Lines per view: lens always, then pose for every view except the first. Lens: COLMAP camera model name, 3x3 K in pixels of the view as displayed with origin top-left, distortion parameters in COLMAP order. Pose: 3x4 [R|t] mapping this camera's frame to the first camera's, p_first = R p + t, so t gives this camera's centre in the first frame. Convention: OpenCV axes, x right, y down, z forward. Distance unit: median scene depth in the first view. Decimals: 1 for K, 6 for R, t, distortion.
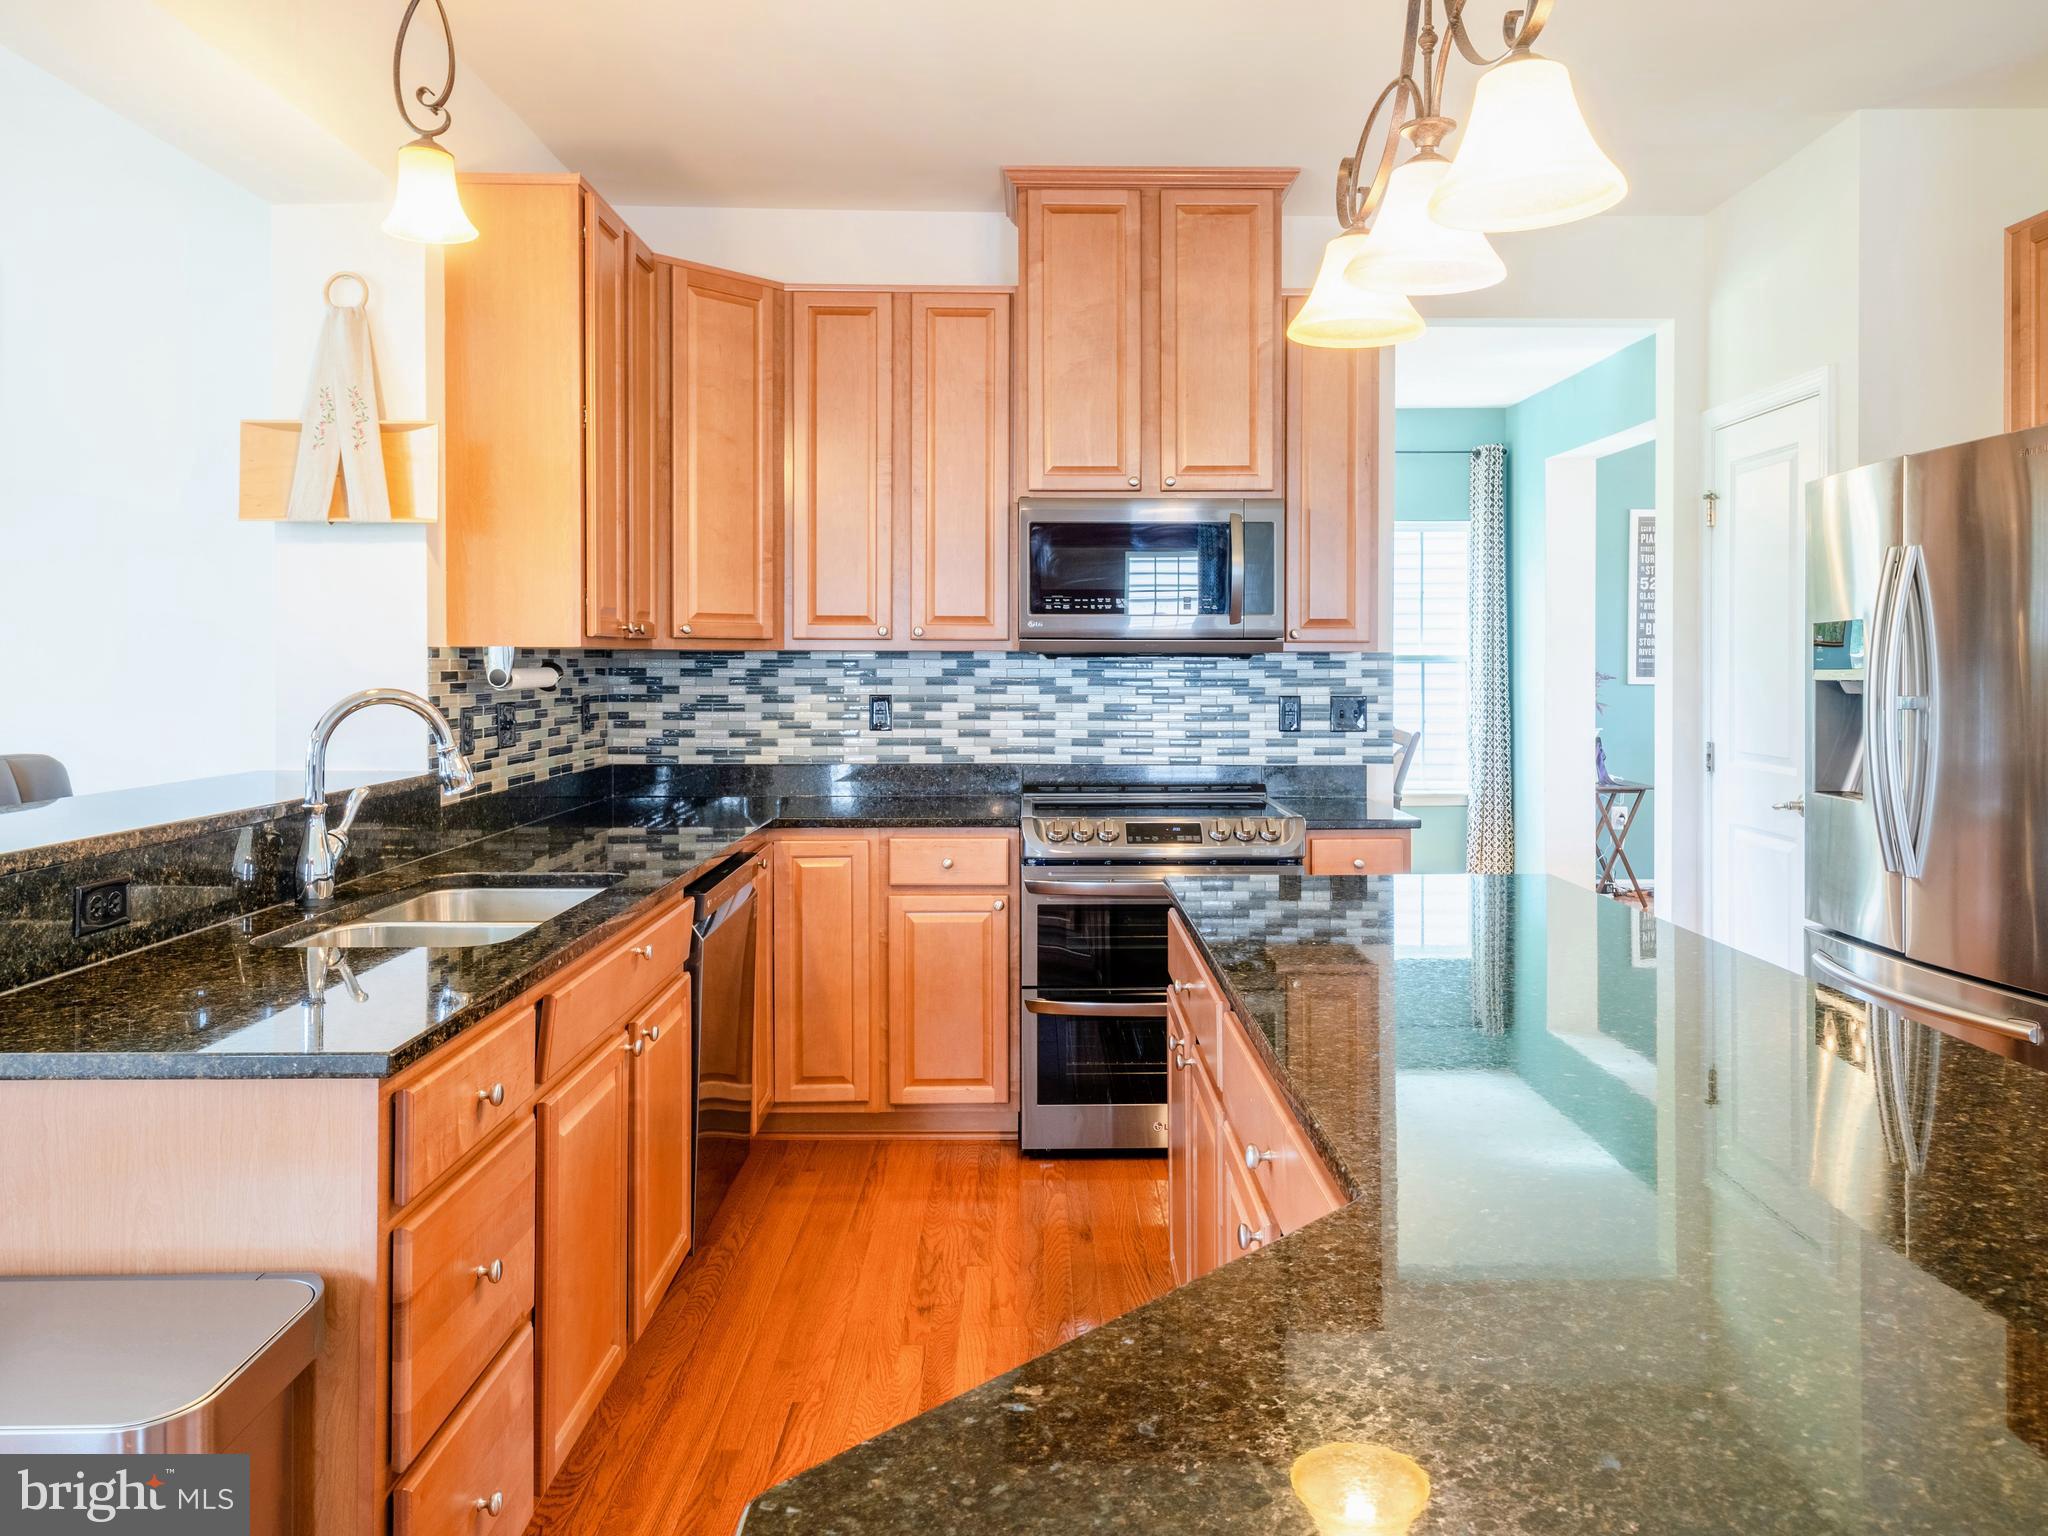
lens RADIAL K [[1422.1, 0, 1092.0], [0, 1422.1, 662.4], [0, 0, 1]] dist [0.028827, 0.000101]
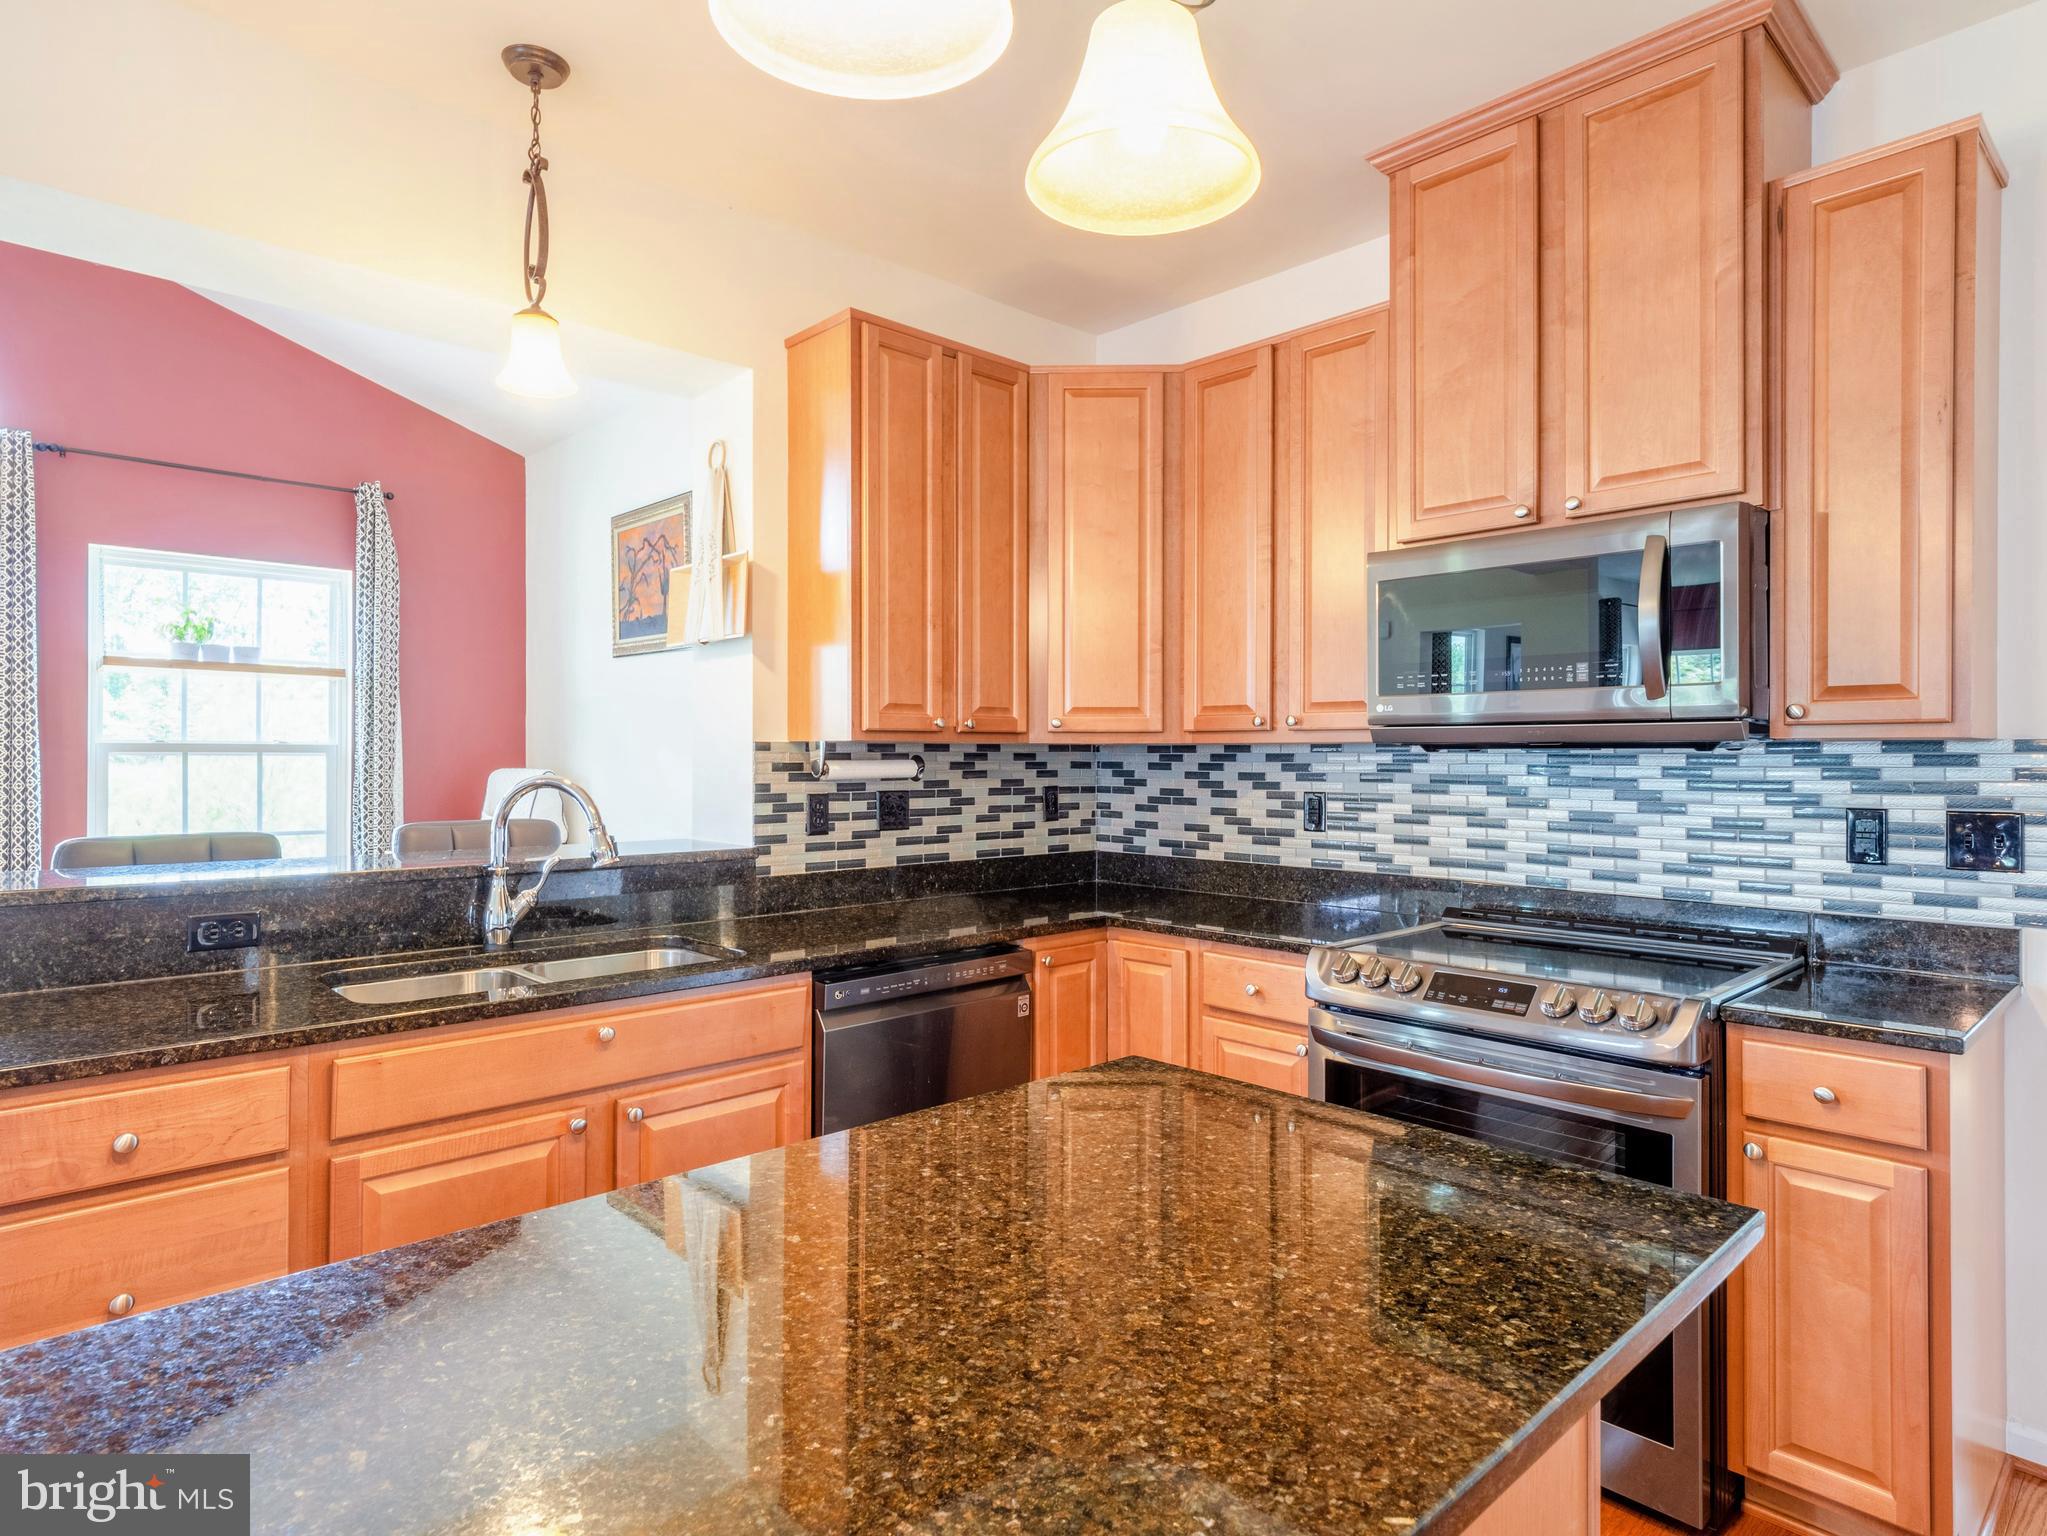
lens RADIAL K [[1170.4, 0, 1027.5], [0, 1170.4, 751.8], [0, 0, 1]] dist [-0.000103, -0.000967]
pose [[0.656828, -0.002835, -0.754035, 0.293783], [-0.001262, 0.999987, -0.004859, 0.001049], [0.754040, 0.004143, 0.656816, 0.374358]]
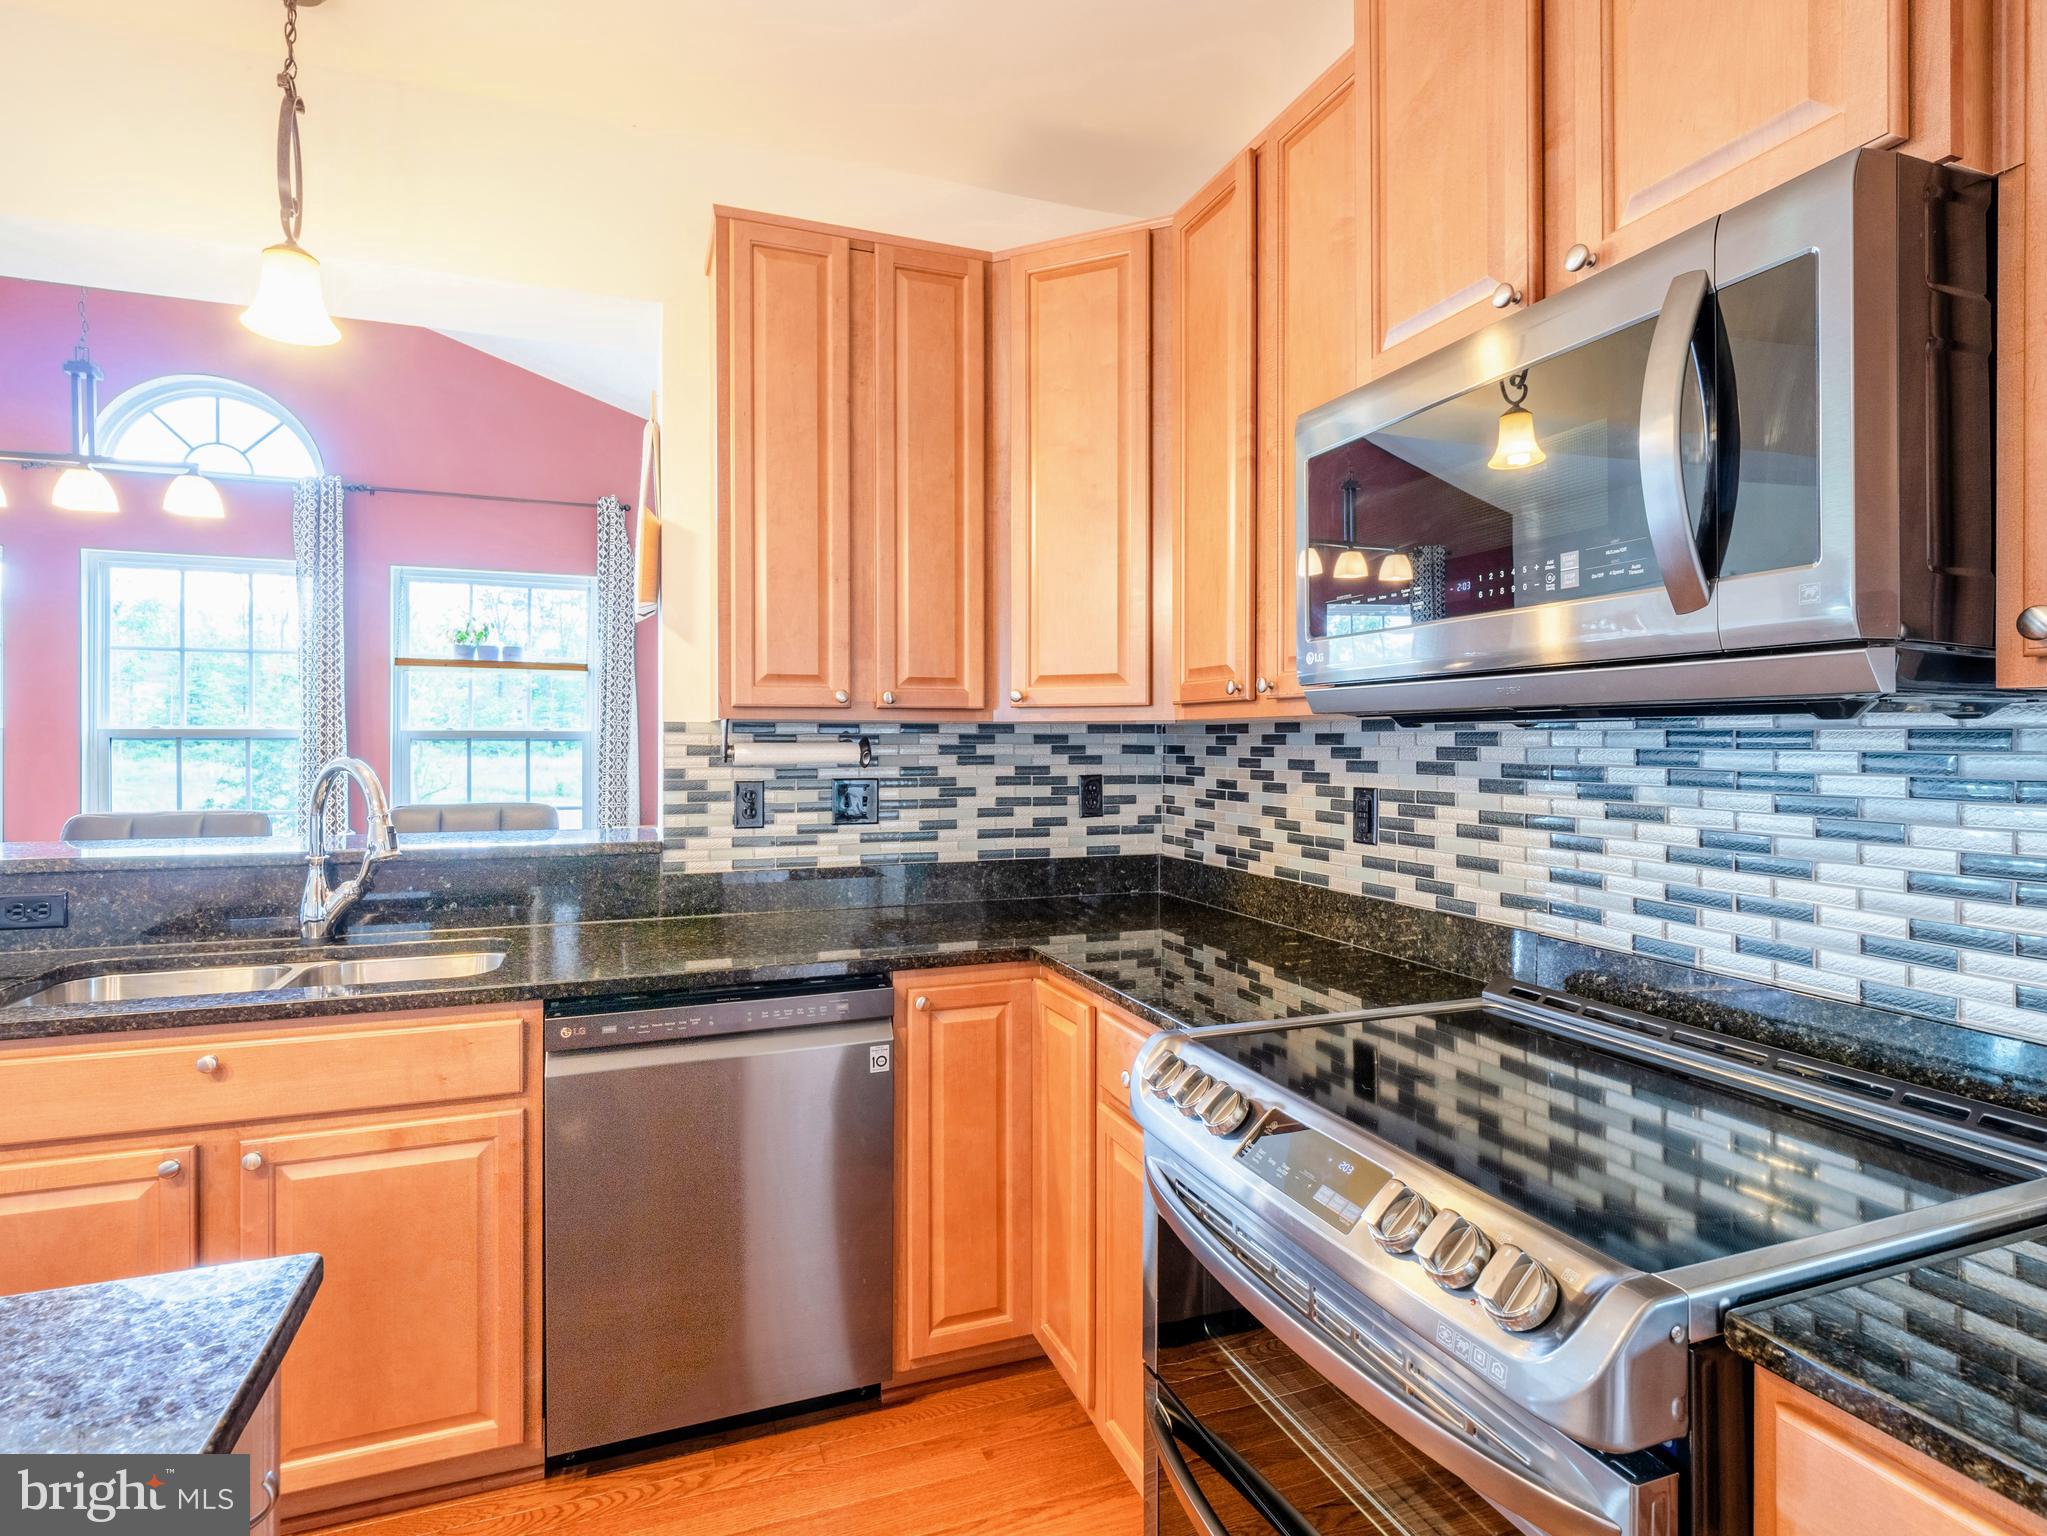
lens RADIAL K [[1066.9, 0, 1025.0], [0, 1066.9, 743.6], [0, 0, 1]] dist [-0.002840, -0.001579]
pose [[0.311245, 0.000331, -0.950330, 0.259027], [-0.000563, 1.000000, 0.000164, 0.003078], [0.950330, 0.000484, 0.311245, 0.708539]]
